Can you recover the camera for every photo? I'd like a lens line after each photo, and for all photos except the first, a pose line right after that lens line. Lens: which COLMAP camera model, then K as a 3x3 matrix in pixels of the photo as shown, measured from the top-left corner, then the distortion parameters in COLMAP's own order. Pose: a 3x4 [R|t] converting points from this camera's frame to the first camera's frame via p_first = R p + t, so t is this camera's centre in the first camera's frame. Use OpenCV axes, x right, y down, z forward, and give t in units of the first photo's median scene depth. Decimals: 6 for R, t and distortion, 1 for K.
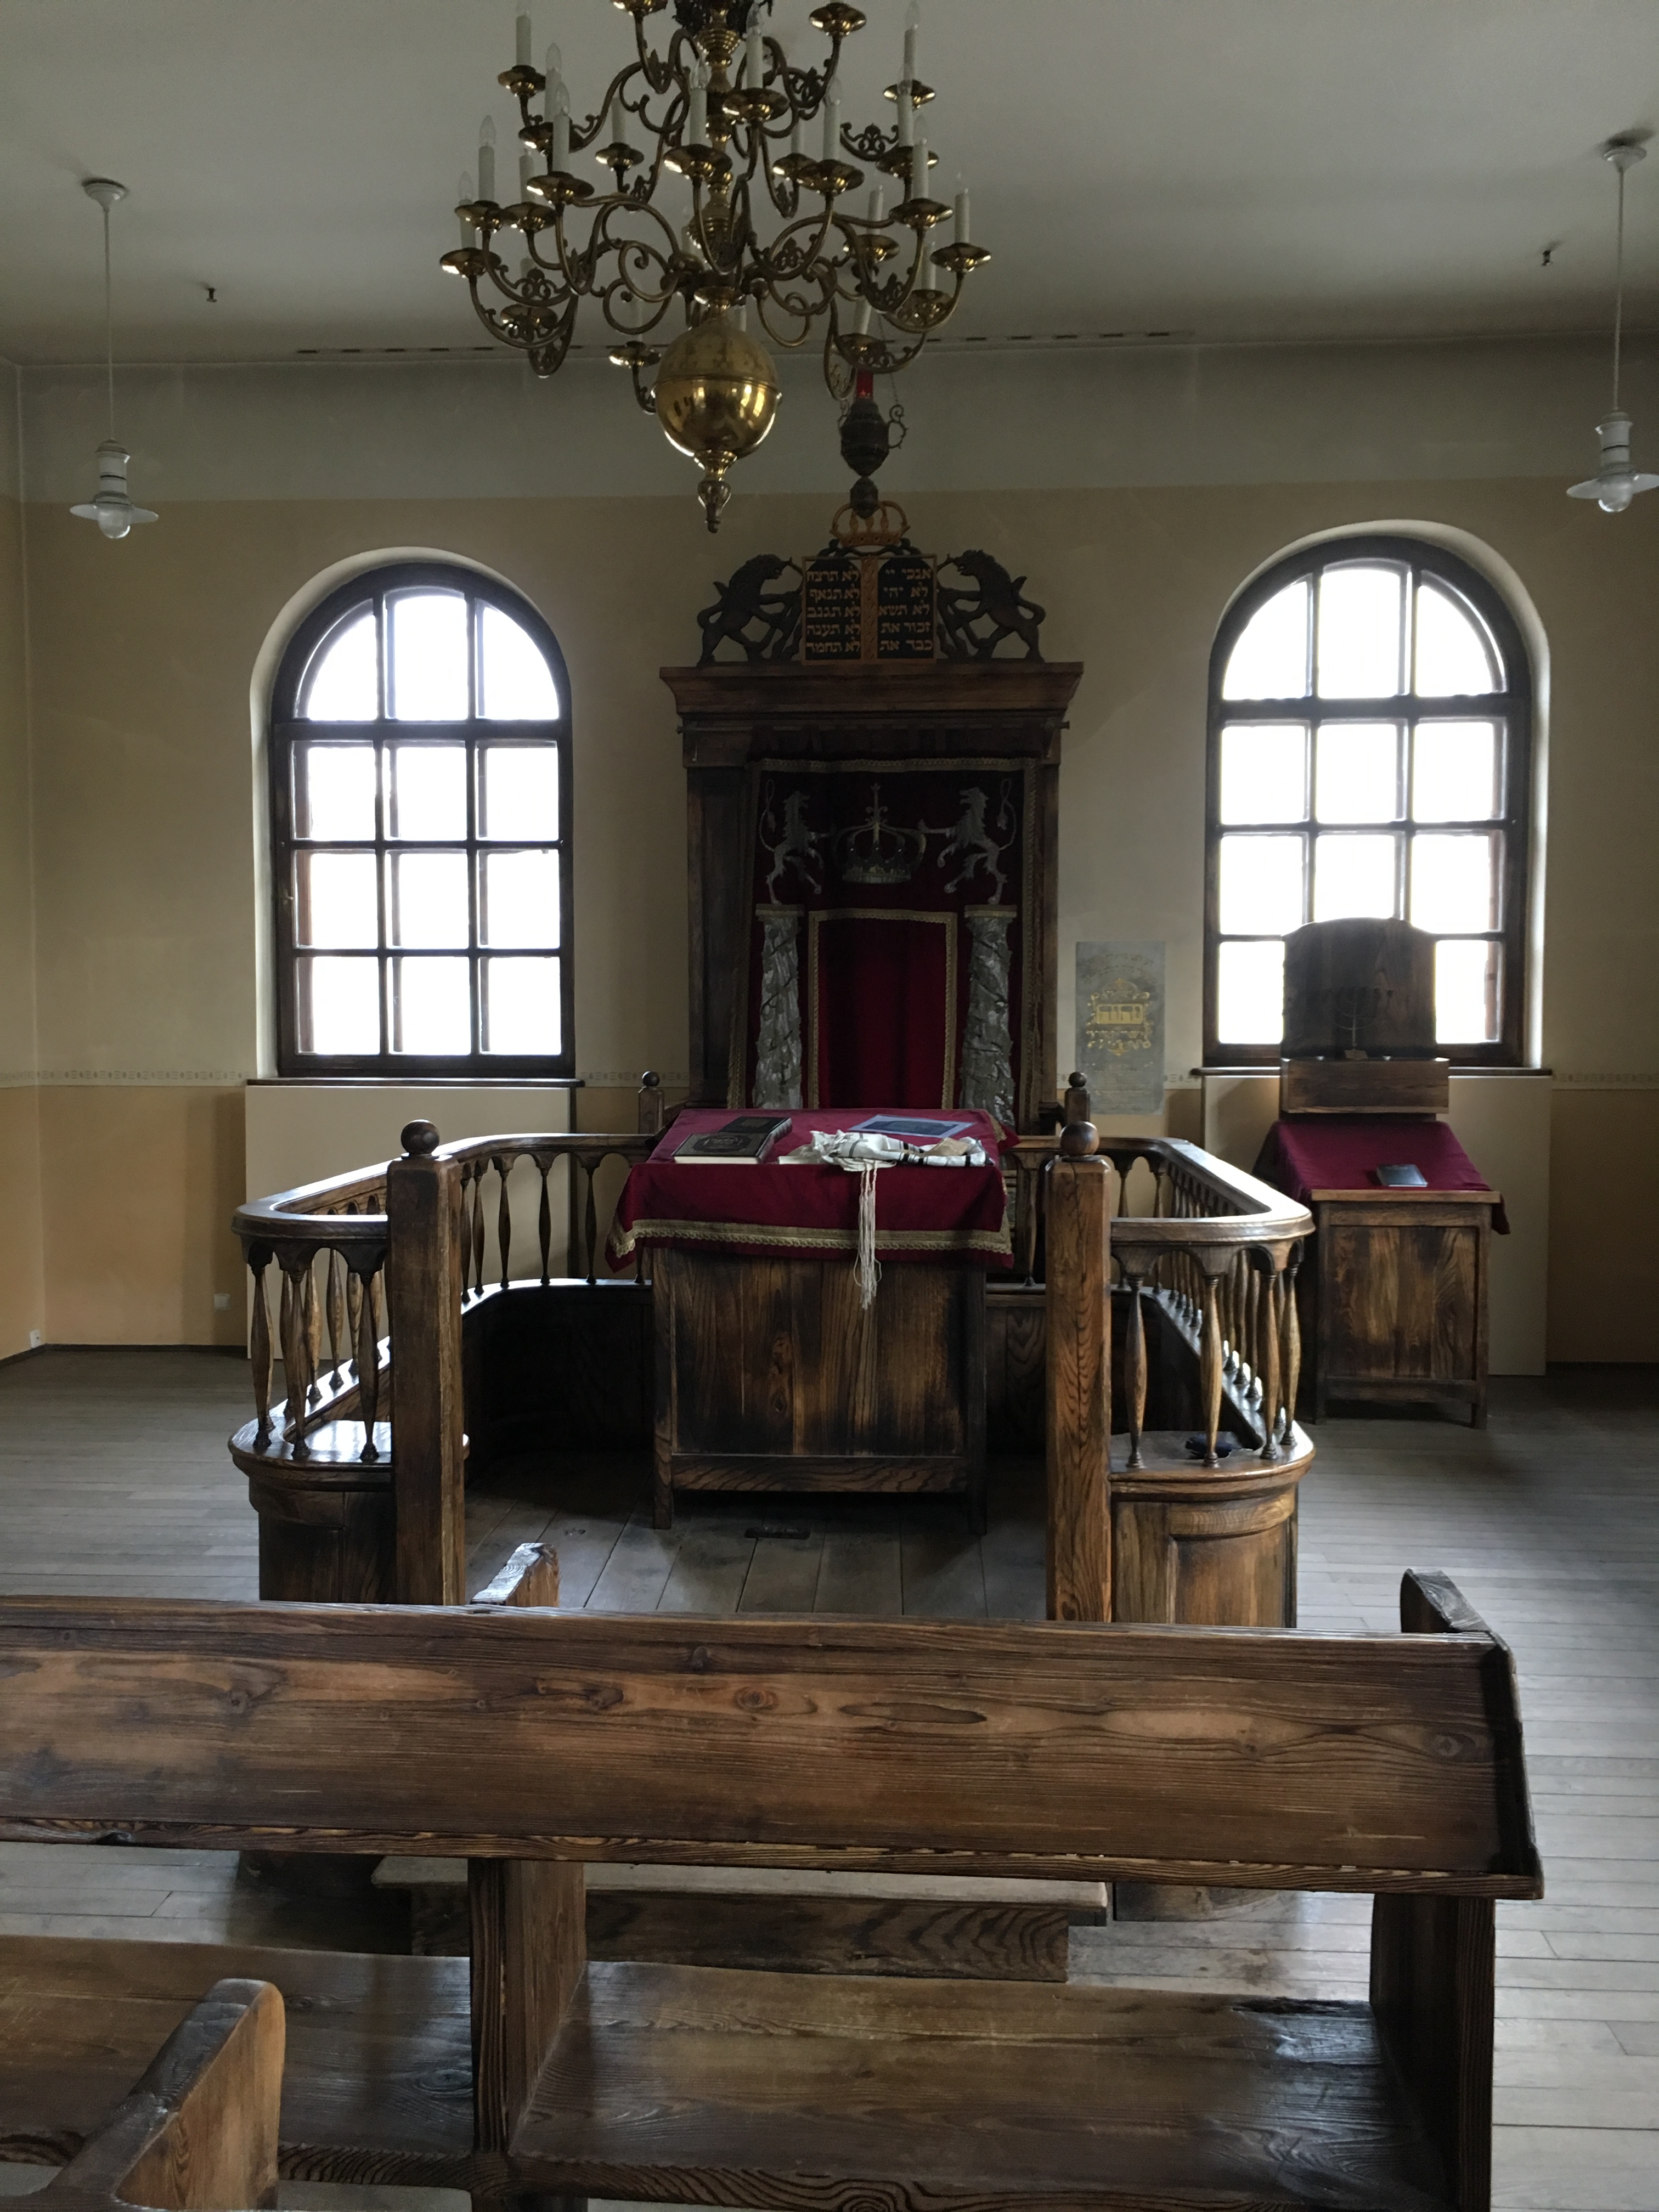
lens RADIAL K [[1885.7, 0, 829.5], [0, 1885.7, 1106.0], [0, 0, 1]] dist [0.086816, -0.122976]
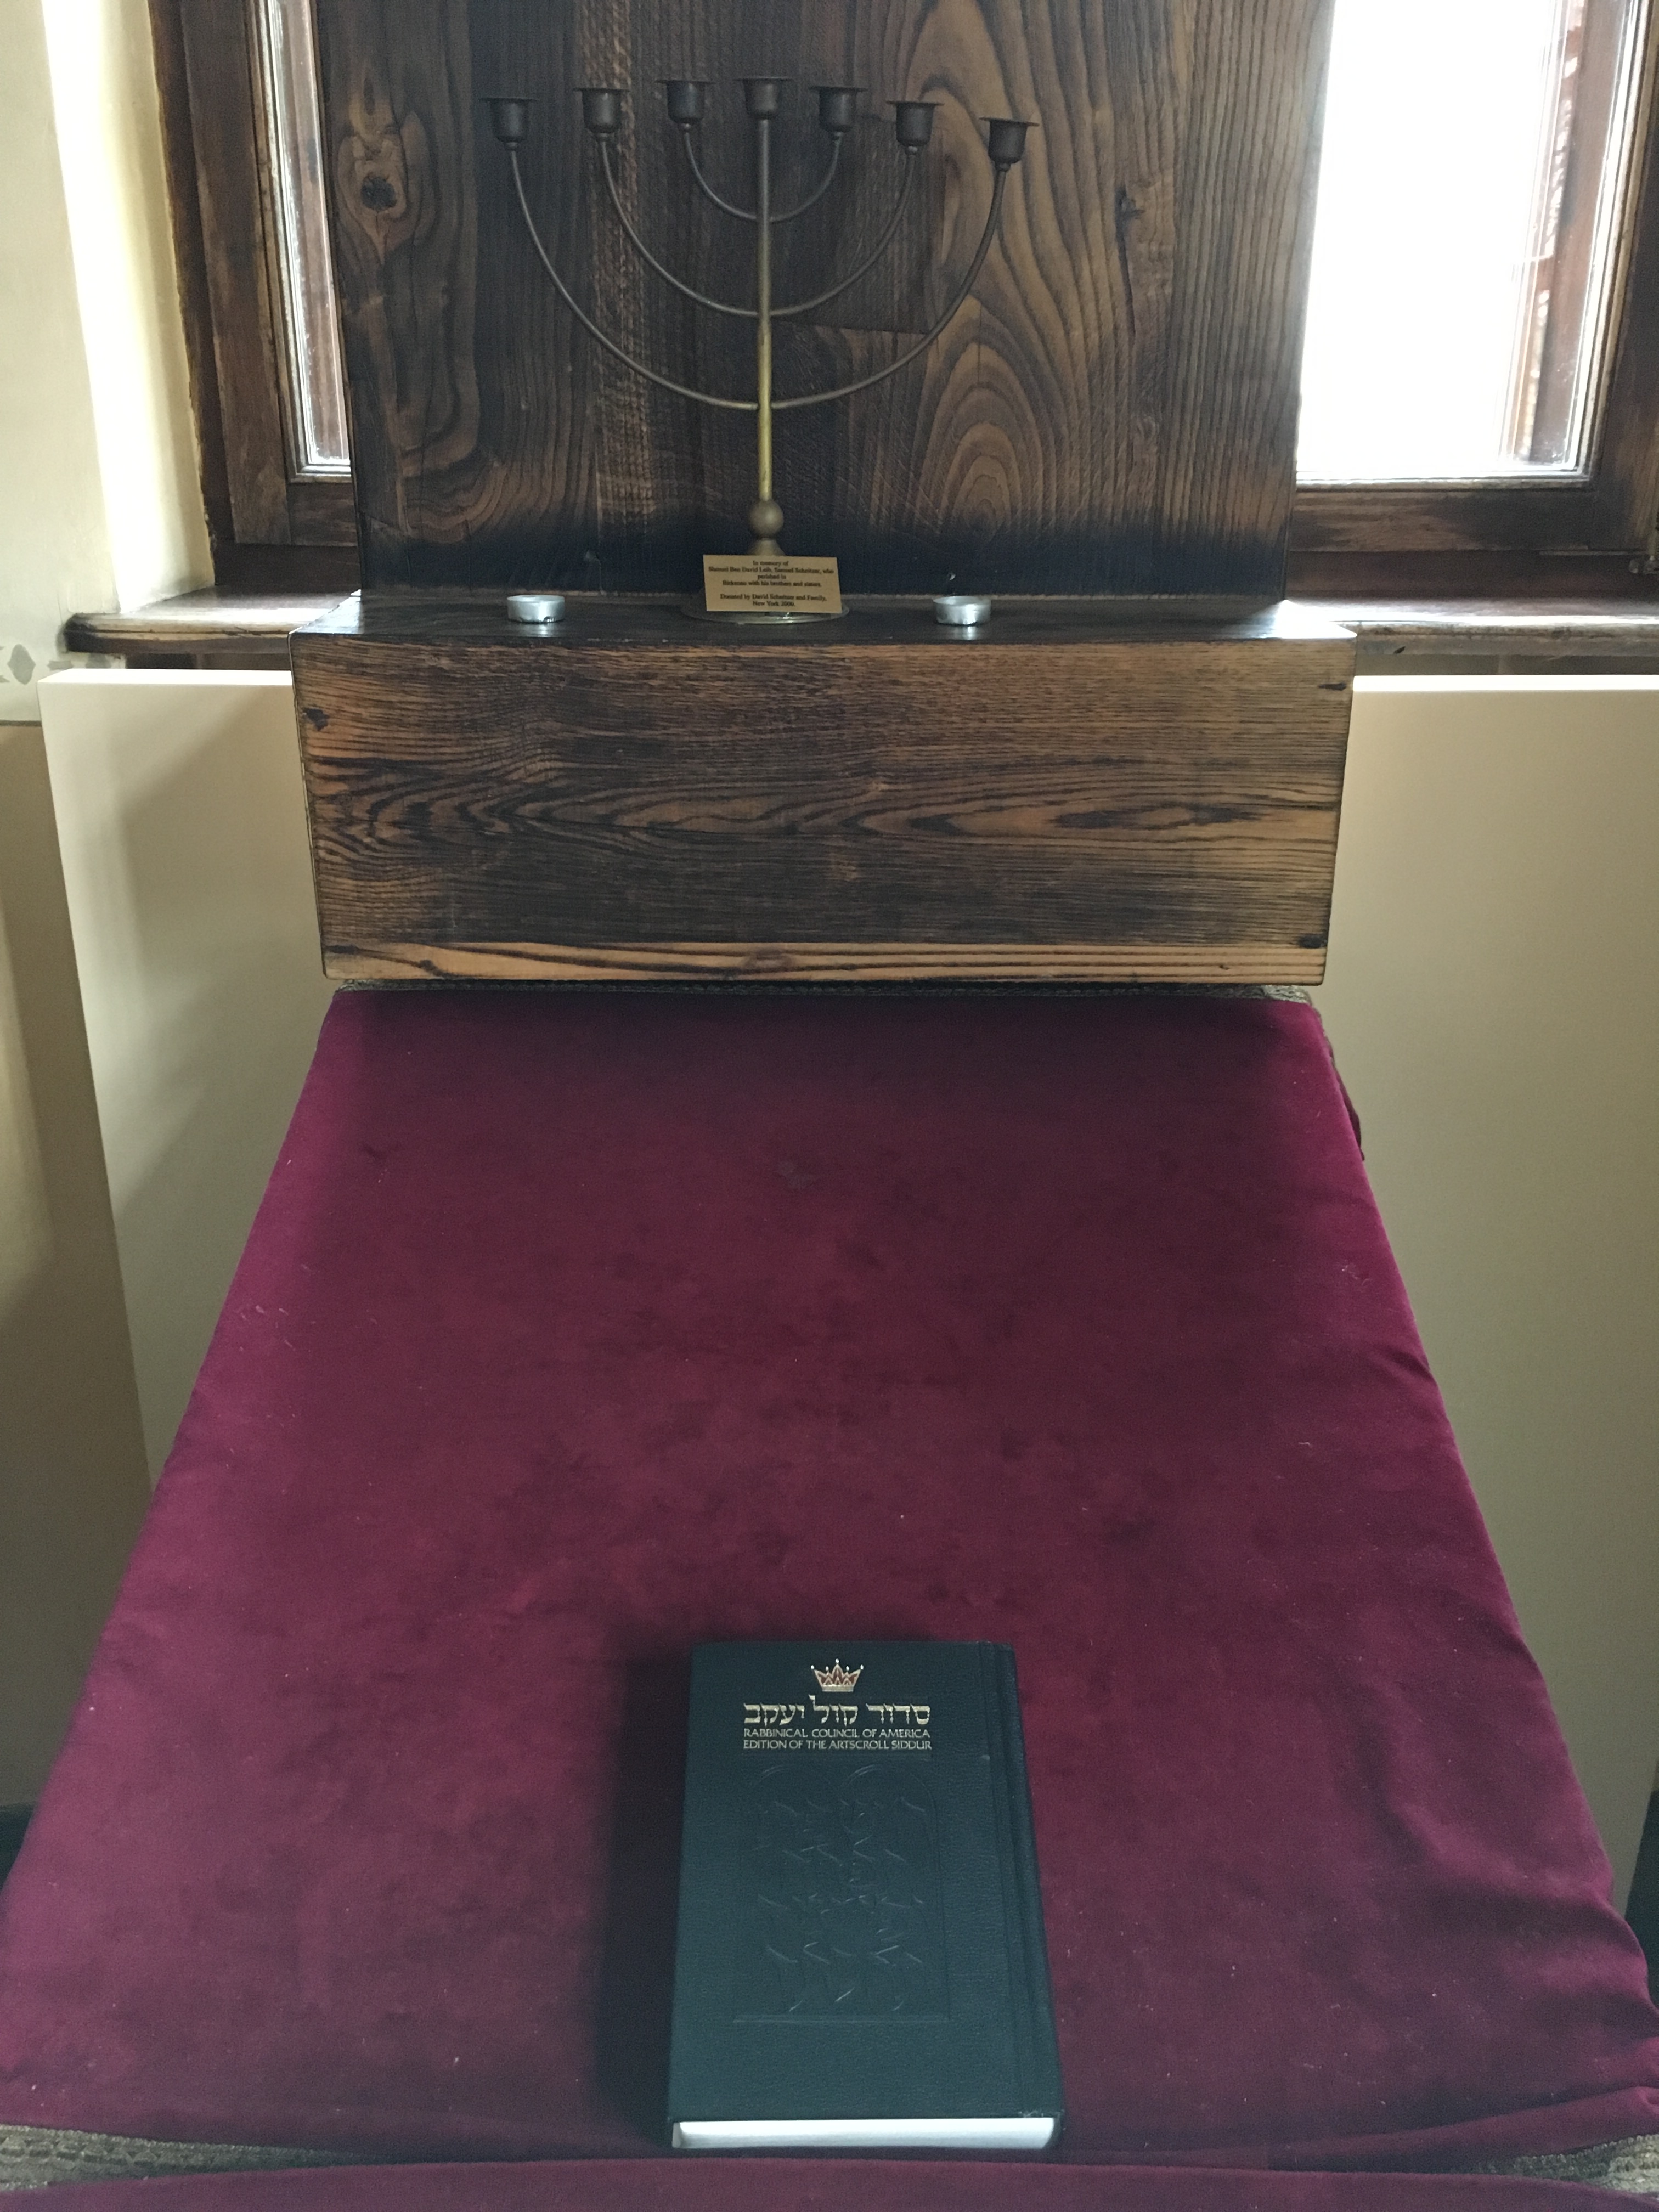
lens RADIAL K [[1885.7, 0, 829.5], [0, 1885.7, 1106.0], [0, 0, 1]] dist [0.086816, -0.122976]
pose [[0.998747, -0.010954, 0.048829, 0.415766], [-0.004309, 0.953305, 0.301979, -0.050404], [-0.049857, -0.301811, 0.952063, 1.274549]]
